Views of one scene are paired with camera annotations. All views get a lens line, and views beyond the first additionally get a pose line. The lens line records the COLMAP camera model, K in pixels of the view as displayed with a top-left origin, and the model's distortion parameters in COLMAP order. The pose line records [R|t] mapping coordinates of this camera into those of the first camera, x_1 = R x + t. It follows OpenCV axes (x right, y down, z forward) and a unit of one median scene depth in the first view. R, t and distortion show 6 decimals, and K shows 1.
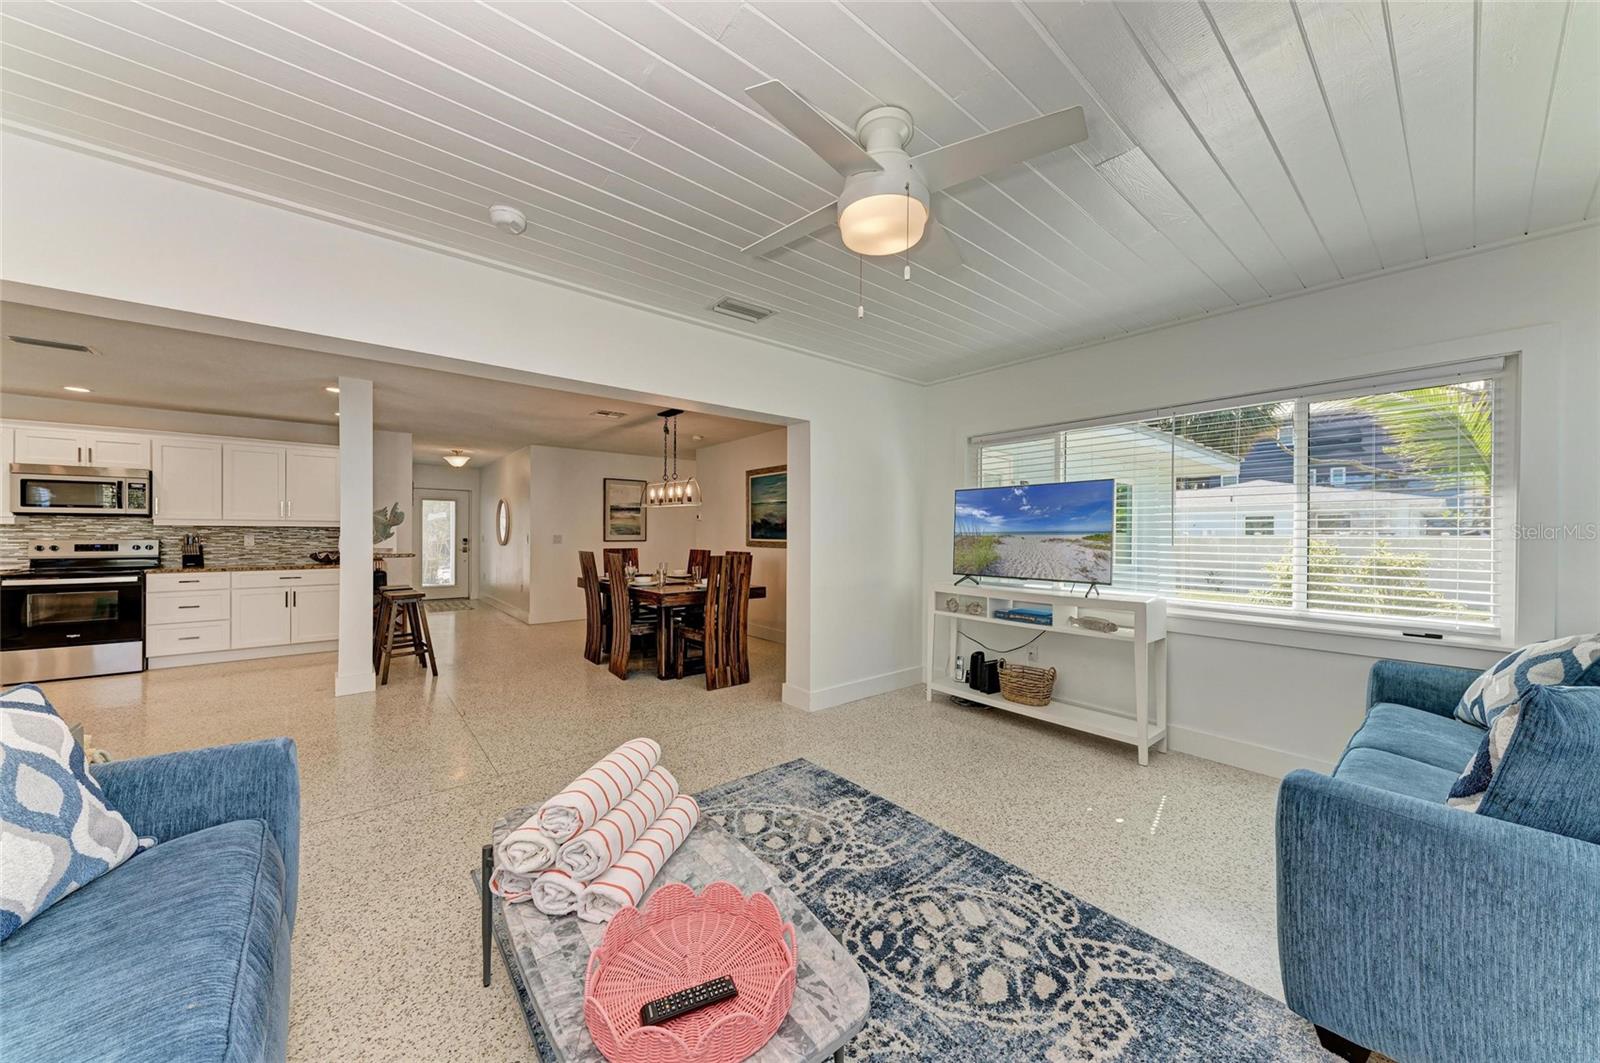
lens RADIAL K [[550.0, 0, 800.5], [0, 550.0, 537.5], [0, 0, 1]] dist [0.008498, -0.000798]
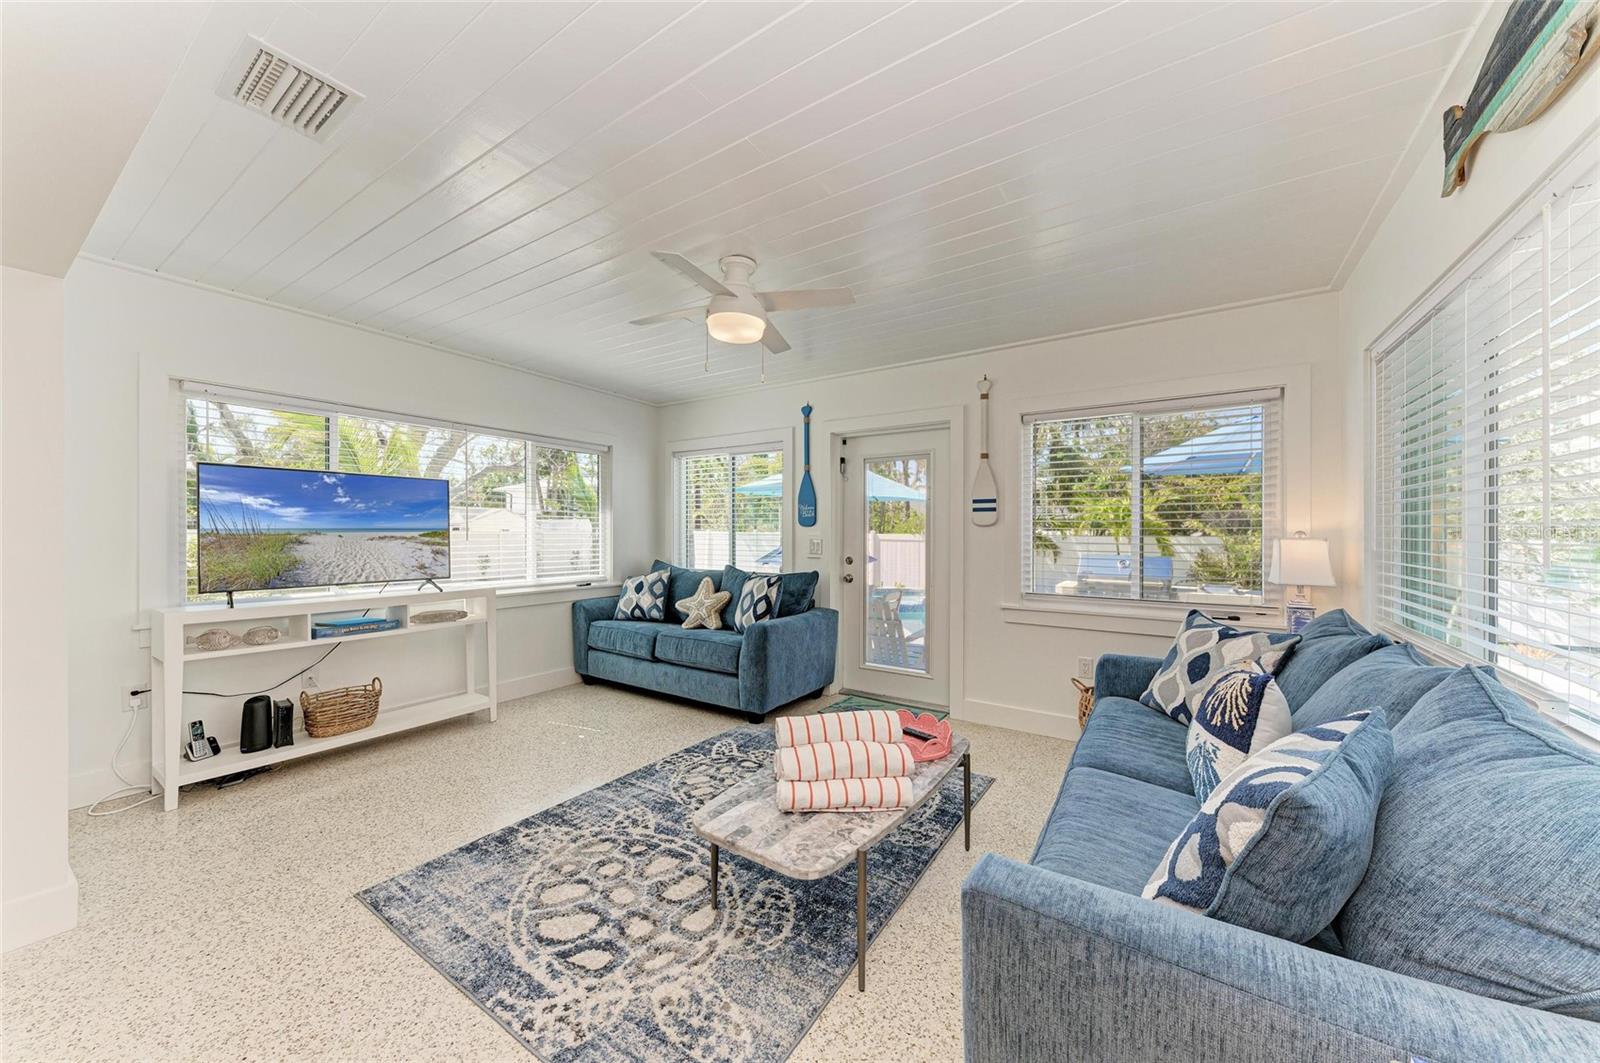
lens RADIAL K [[571.5, 0, 808.9], [0, 571.5, 530.7], [0, 0, 1]] dist [0.002849, -0.001093]
pose [[-0.314568, -0.002755, 0.949231, -0.618773], [0.003344, 0.999986, 0.004011, -0.007769], [-0.949229, 0.004436, -0.314554, 0.577923]]
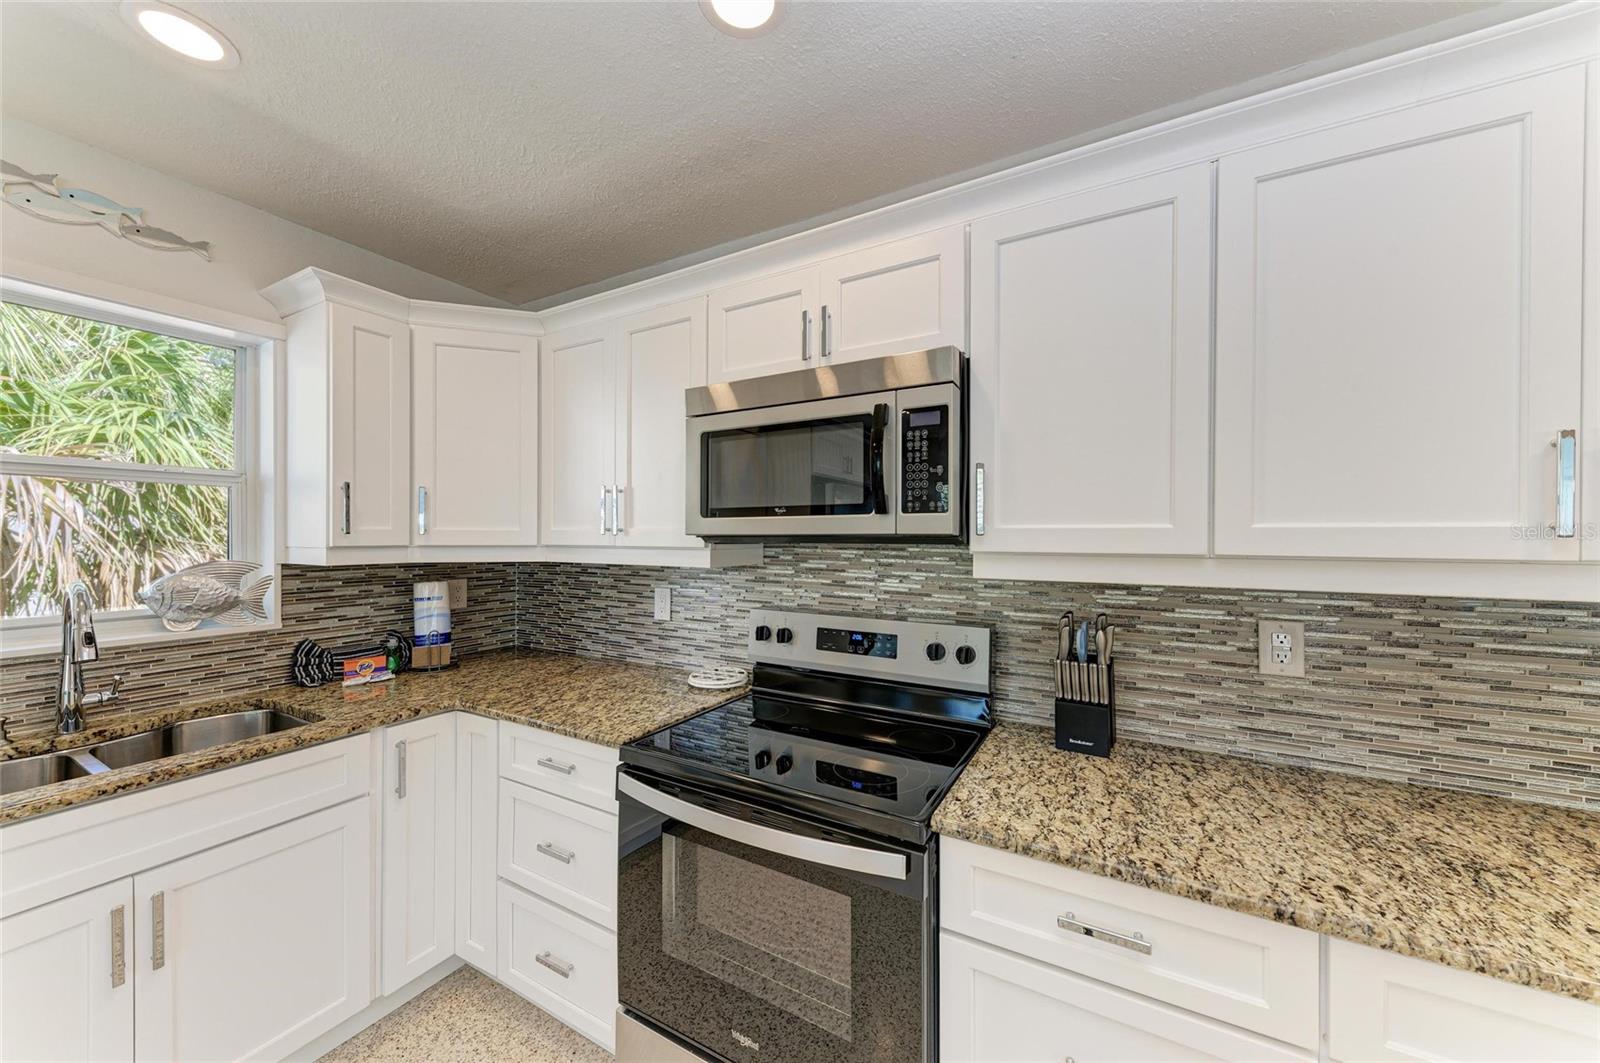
lens RADIAL K [[571.5, 0, 801.9], [0, 571.5, 536.6], [0, 0, 1]] dist [0.002849, -0.001093]
pose [[0.360135, -0.003215, -0.932895, -1.345904], [-0.006947, 0.999957, -0.006128, -0.054472], [0.932874, 0.008688, 0.360098, 1.180645]]
